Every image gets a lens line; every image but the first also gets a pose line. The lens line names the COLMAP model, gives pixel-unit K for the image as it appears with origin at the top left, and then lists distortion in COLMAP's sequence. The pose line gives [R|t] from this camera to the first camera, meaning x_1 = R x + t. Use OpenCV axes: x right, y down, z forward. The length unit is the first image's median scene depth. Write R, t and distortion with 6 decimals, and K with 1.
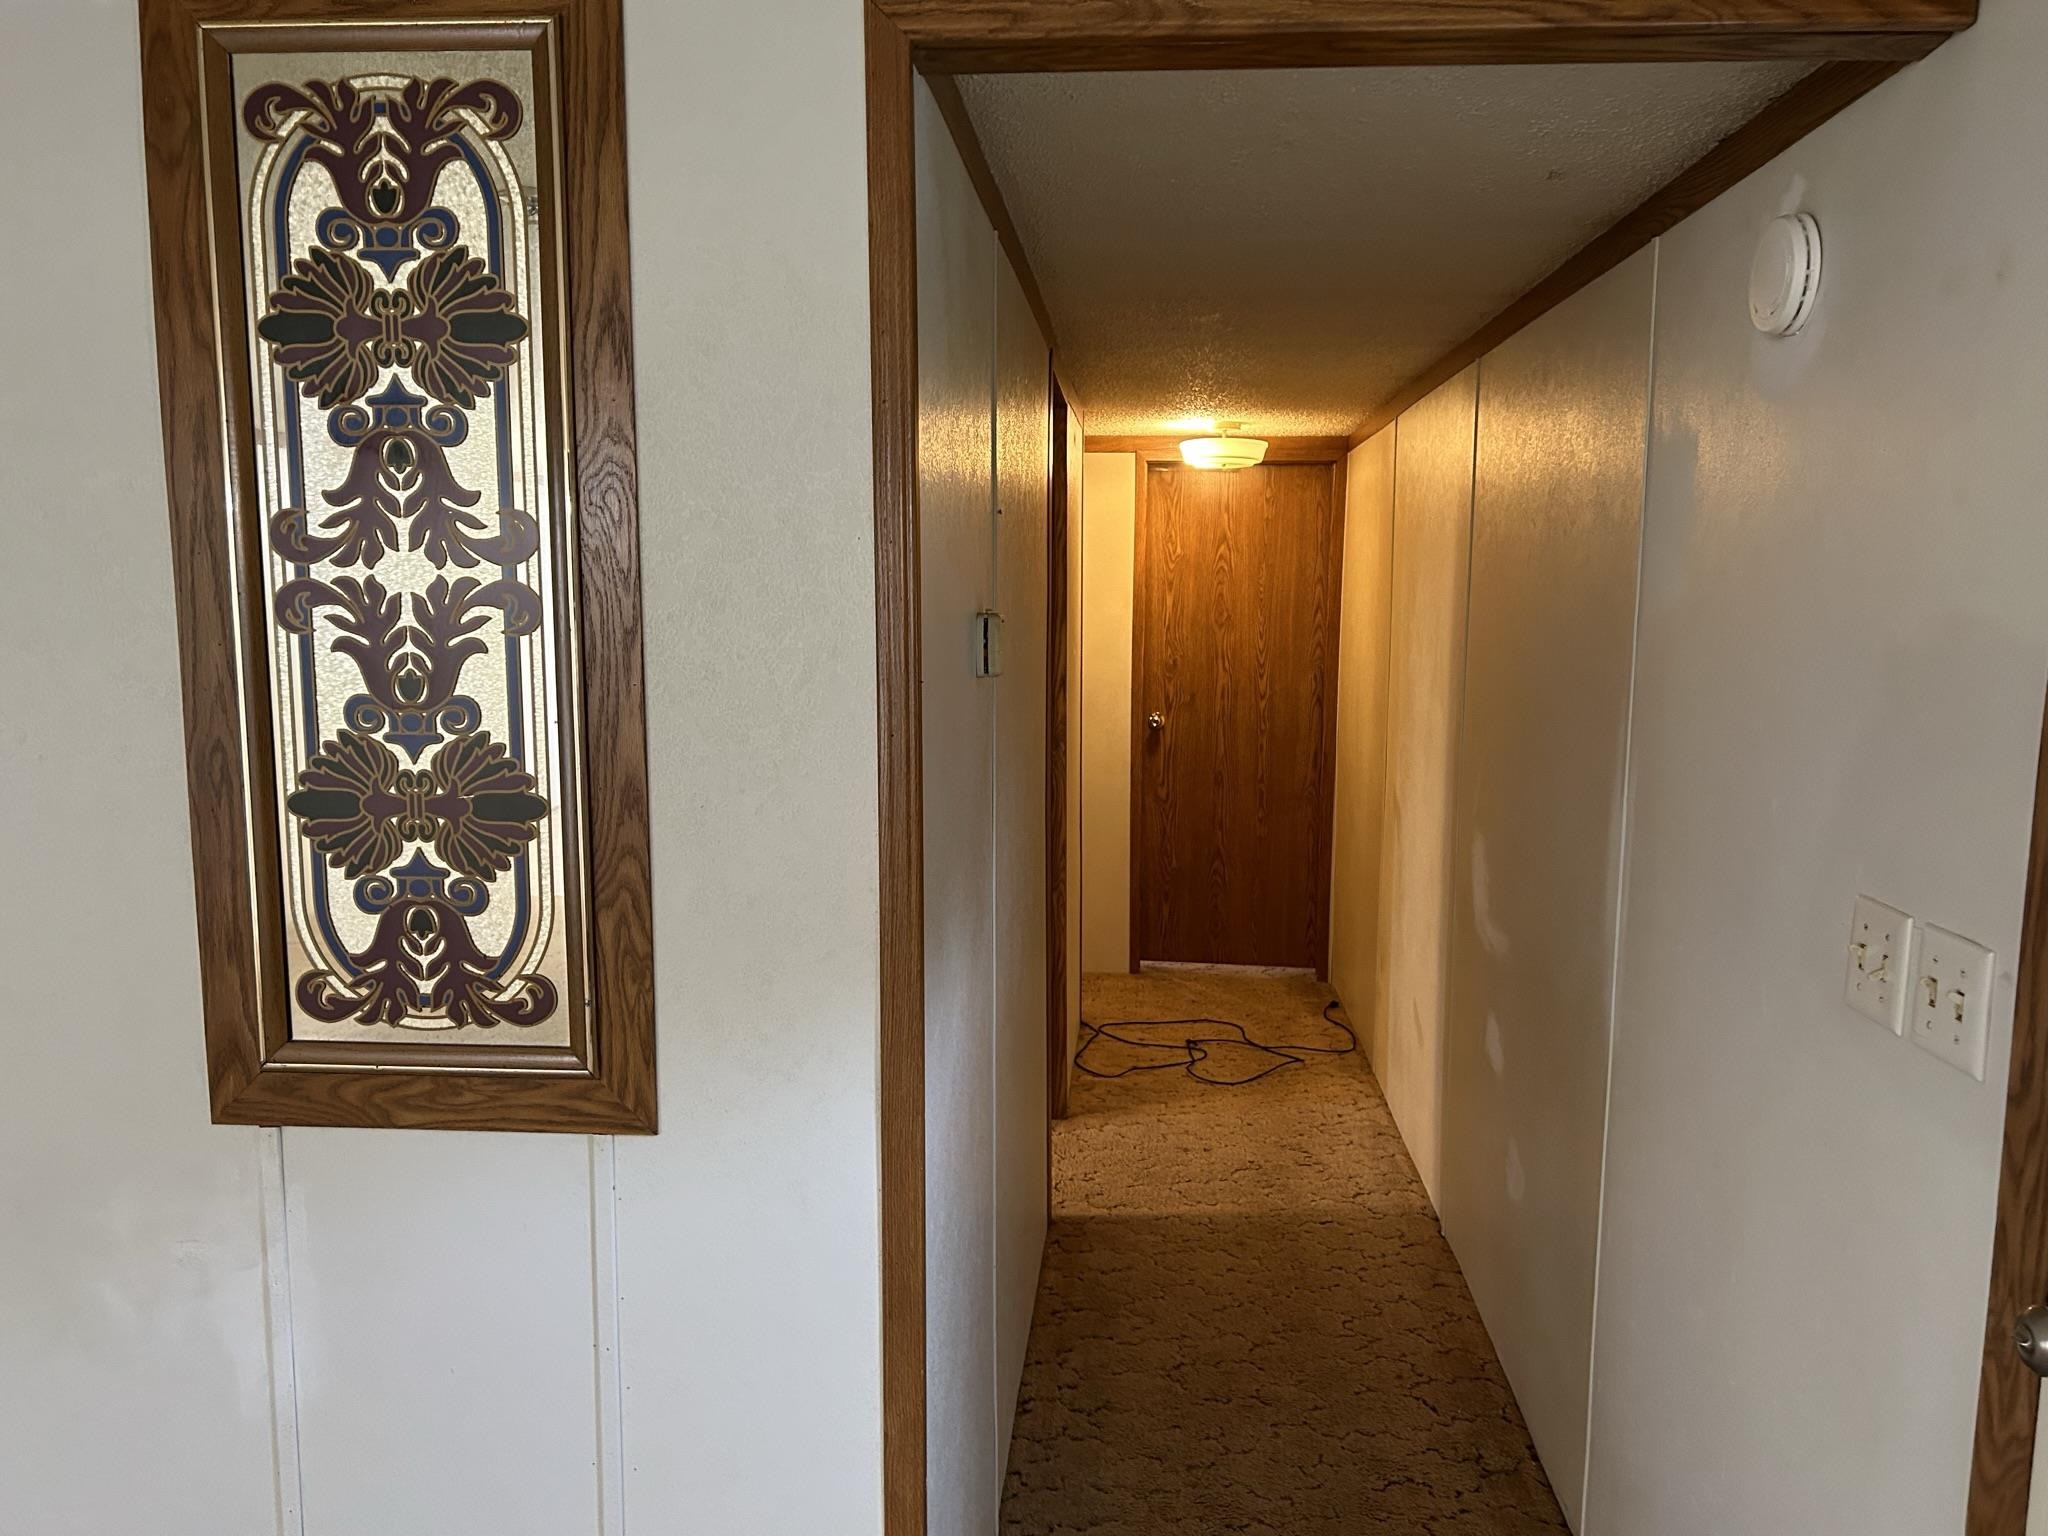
lens RADIAL K [[1528.4, 0, 1027.9], [0, 1528.4, 767.1], [0, 0, 1]] dist [0.007374, 0.001199]
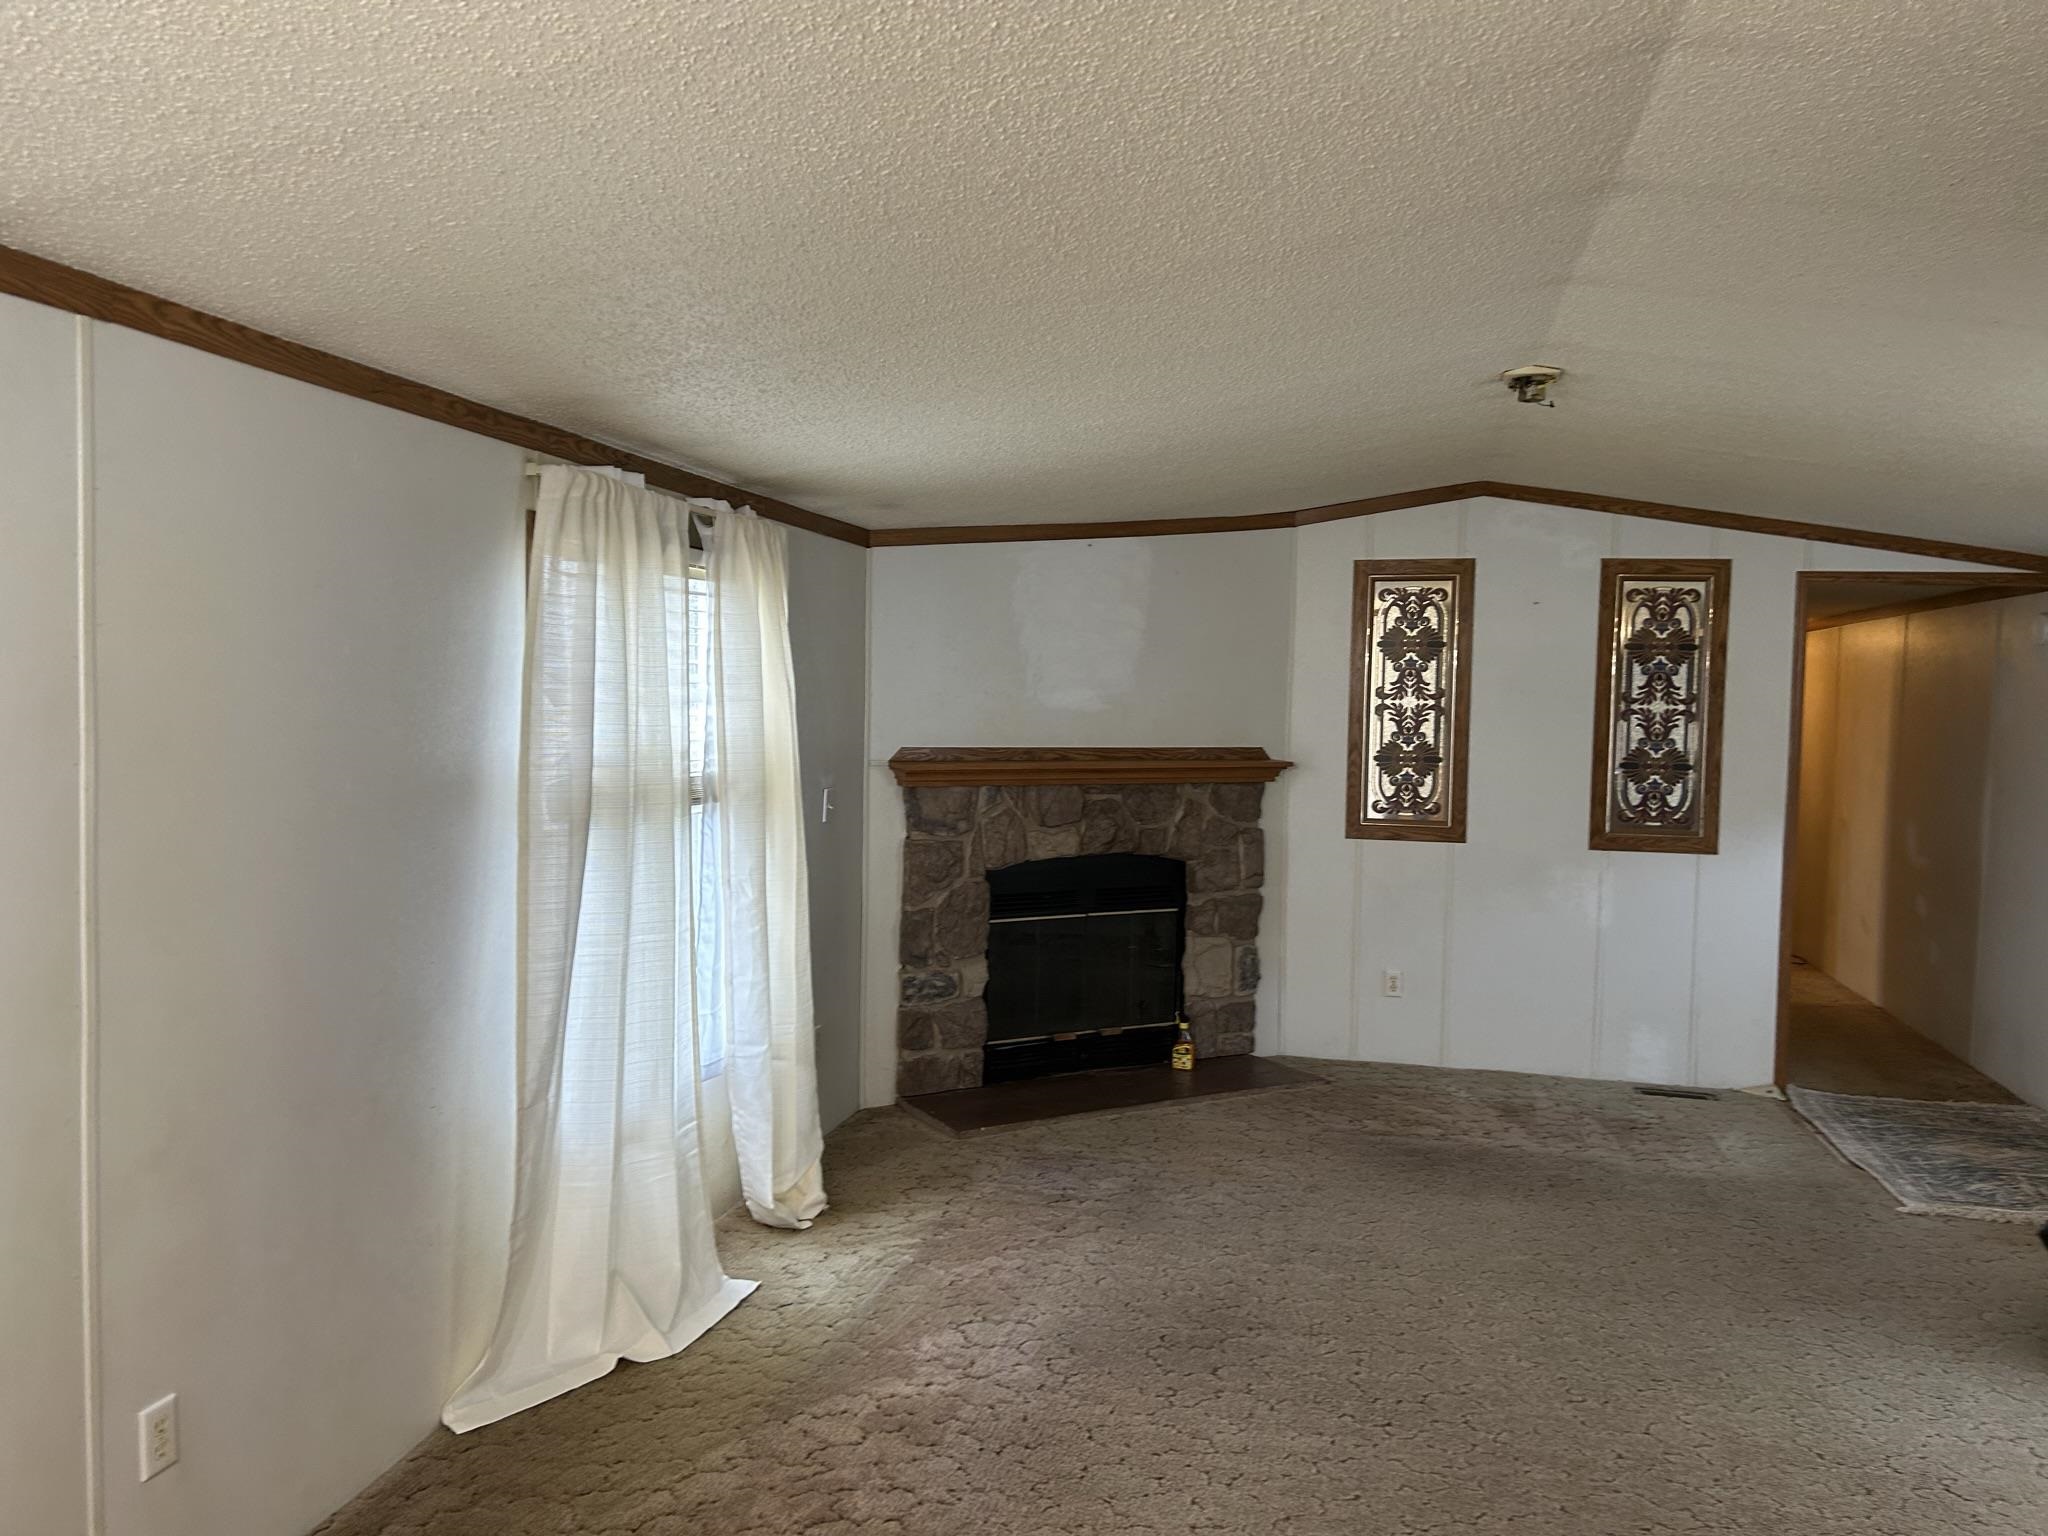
lens RADIAL K [[1528.4, 0, 1021.8], [0, 1528.4, 773.8], [0, 0, 1]] dist [0.007374, 0.001199]
pose [[0.987679, 0.022452, -0.154873, -1.417275], [-0.033385, 0.997102, -0.068356, 0.371381], [0.152890, 0.072684, 0.985567, -3.145468]]
